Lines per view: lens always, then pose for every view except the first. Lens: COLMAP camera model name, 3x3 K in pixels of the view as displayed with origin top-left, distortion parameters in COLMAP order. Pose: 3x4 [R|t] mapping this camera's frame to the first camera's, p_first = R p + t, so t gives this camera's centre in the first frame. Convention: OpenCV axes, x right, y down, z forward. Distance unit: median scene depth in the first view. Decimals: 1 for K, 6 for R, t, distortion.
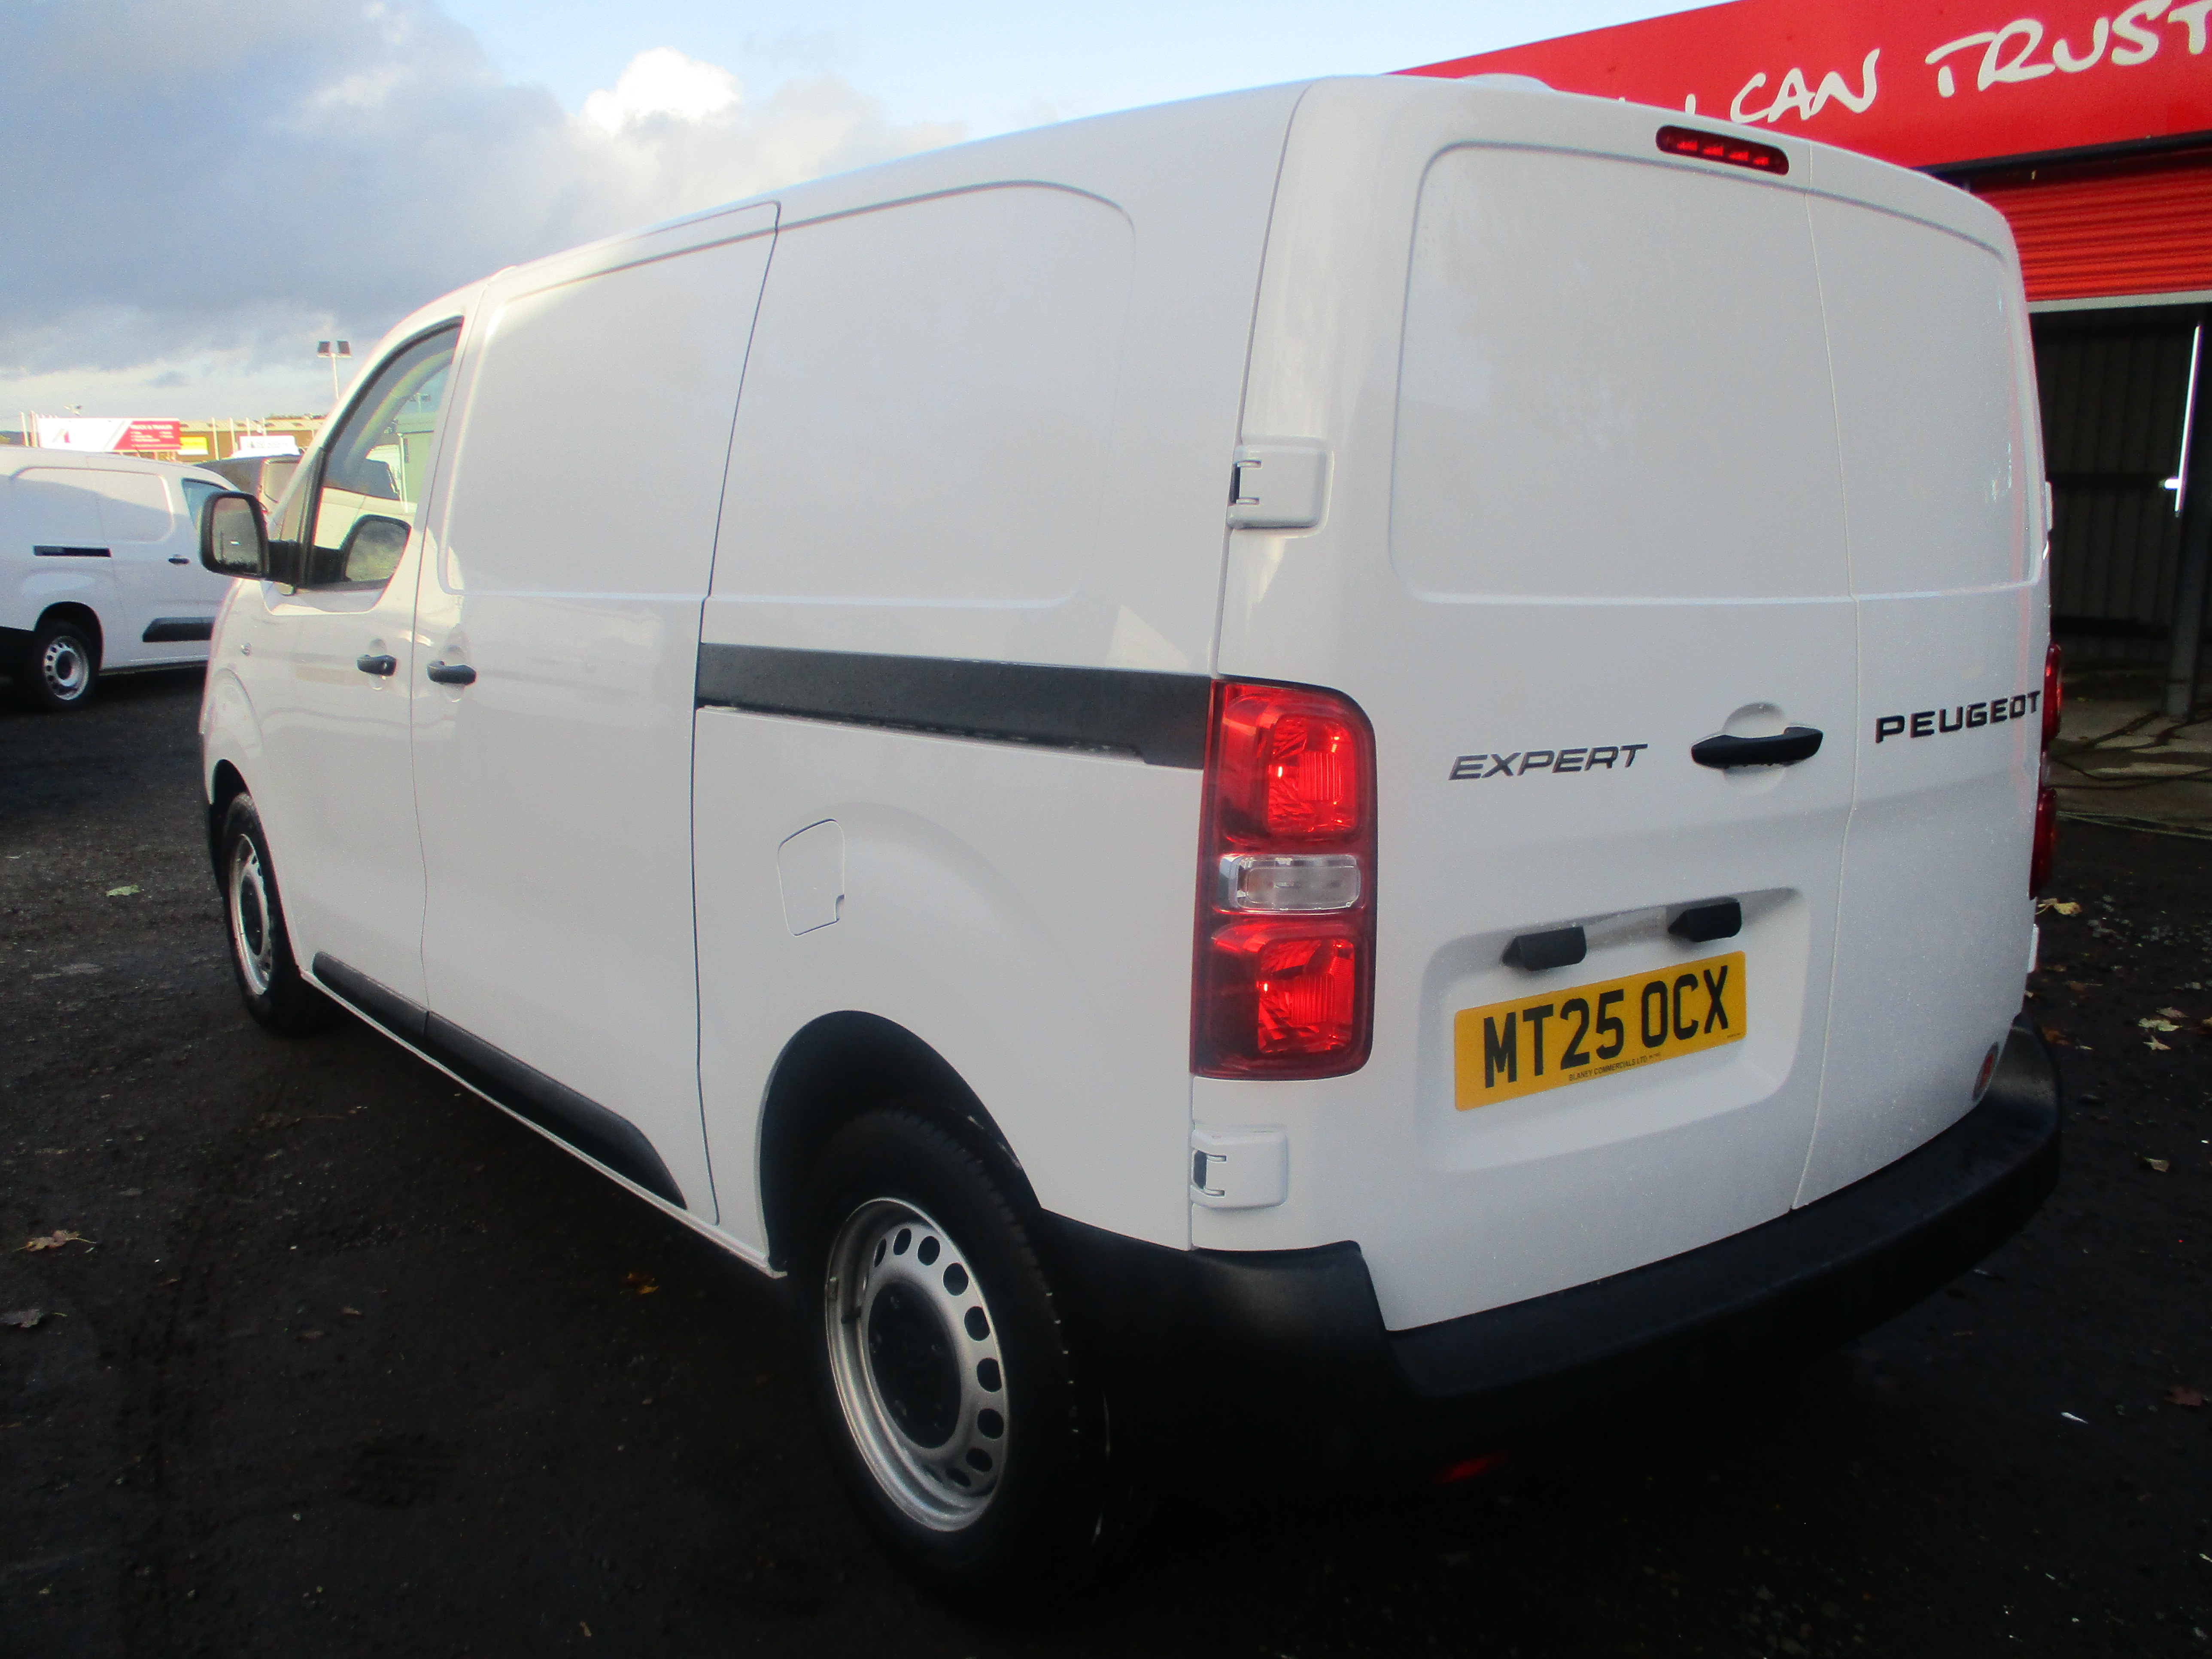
lens RADIAL K [[1848.4, 0, 1096.8], [0, 1848.4, 826.3], [0, 0, 1]] dist [-0.030099, 0.027120]
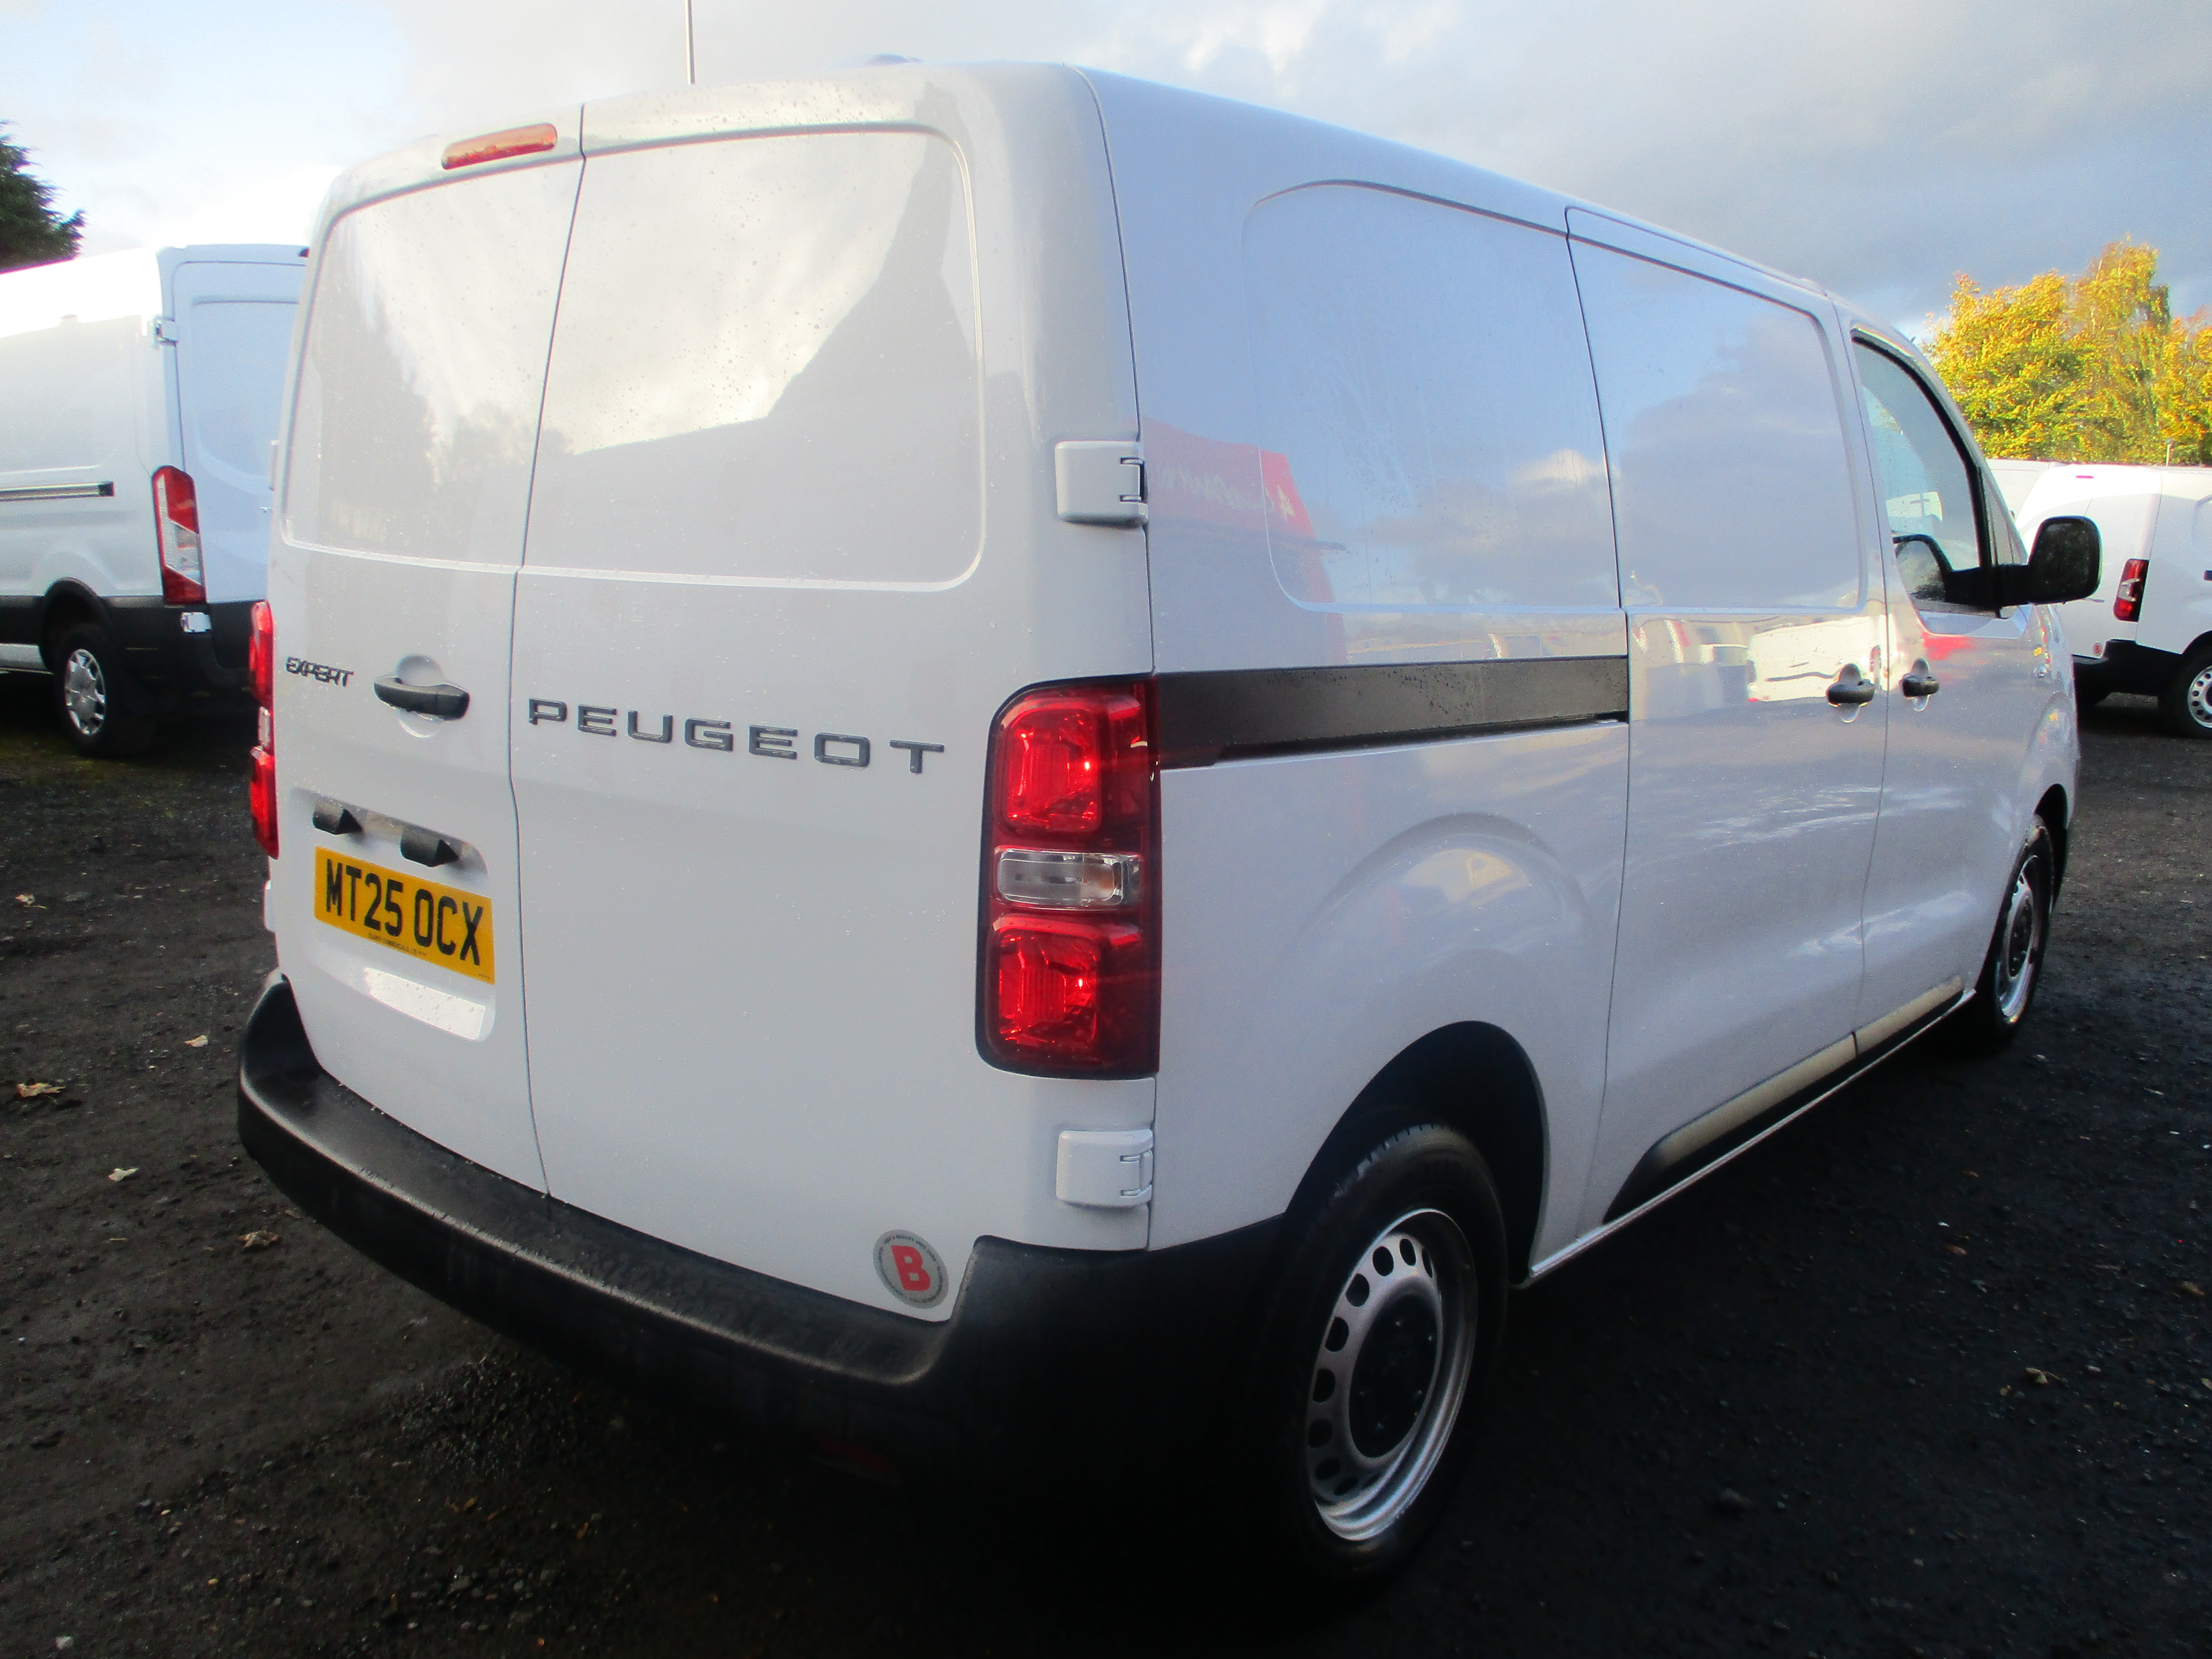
lens RADIAL K [[1848.4, 0, 1106.8], [0, 1848.4, 837.5], [0, 0, 1]] dist [-0.030099, 0.027120]
pose [[0.222448, 0.171145, -0.959805, 1.565226], [-0.184113, 0.974132, 0.131029, -0.185423], [0.957402, 0.147565, 0.248204, 1.166038]]
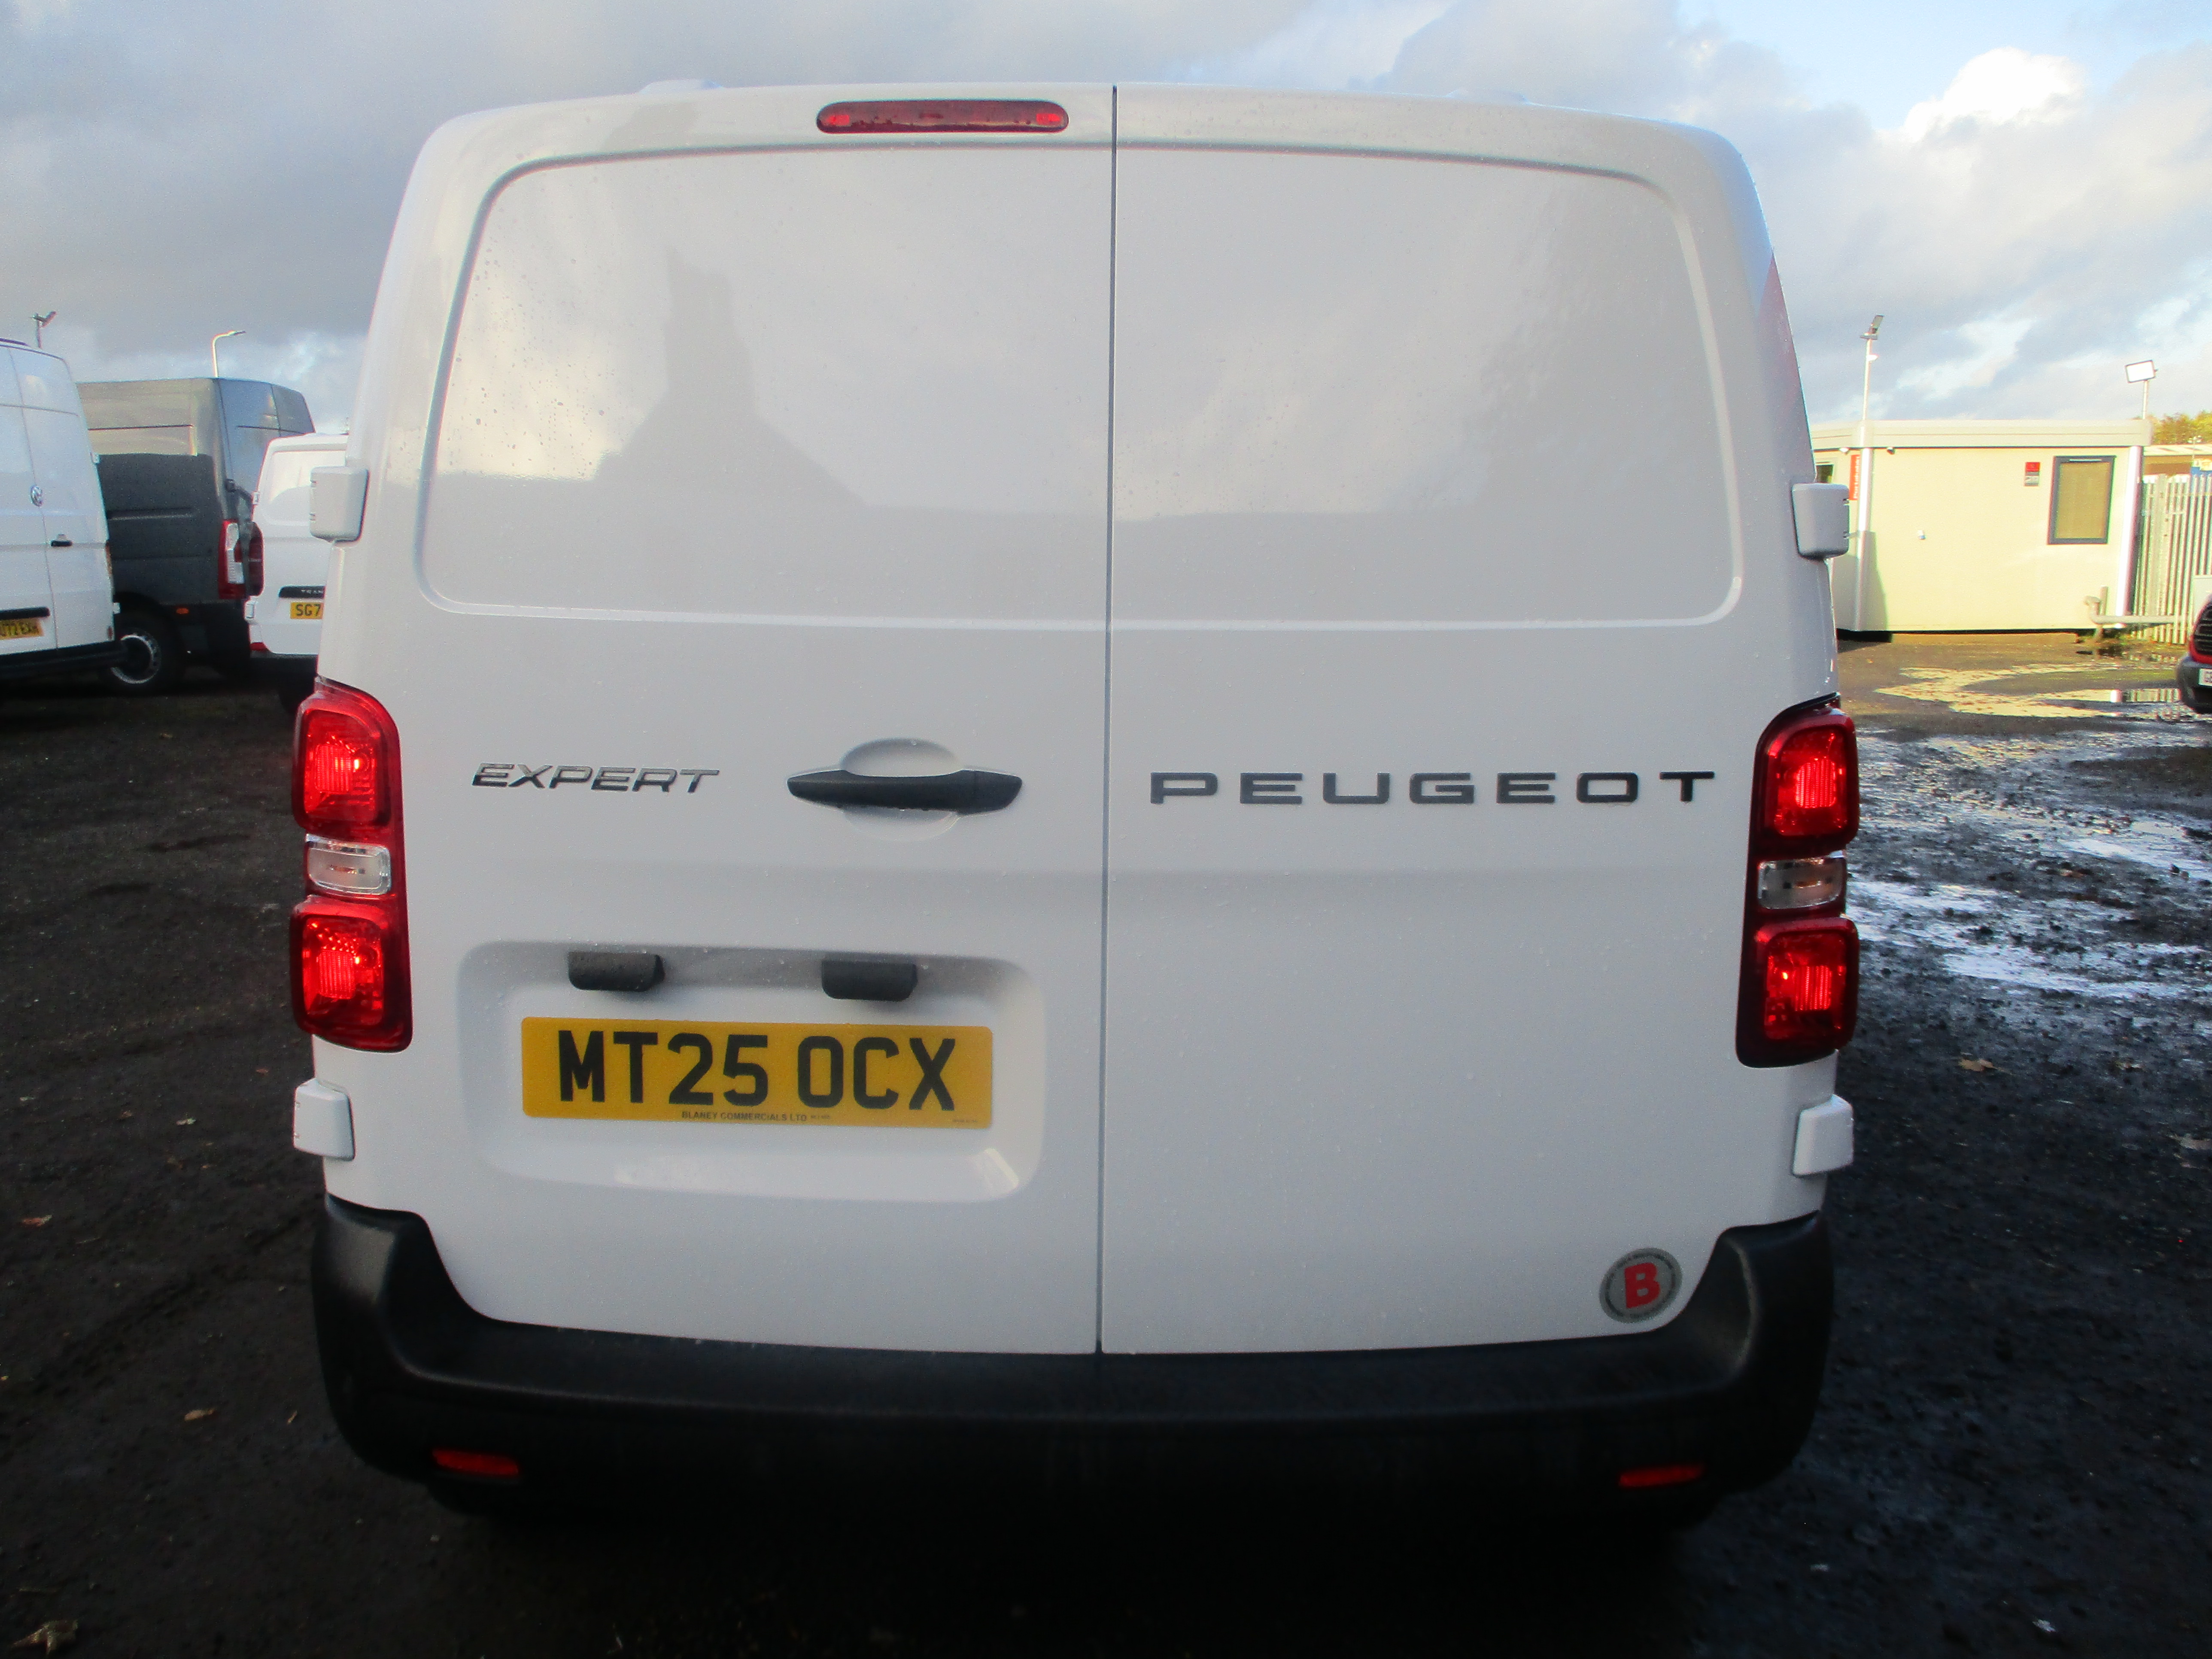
lens RADIAL K [[1848.4, 0, 1103.1], [0, 1848.4, 829.8], [0, 0, 1]] dist [-0.030099, 0.027120]
pose [[0.789262, 0.095470, -0.606590, 1.000935], [-0.103580, 0.994384, 0.021731, -0.054278], [0.605258, 0.045679, 0.794718, 0.366268]]
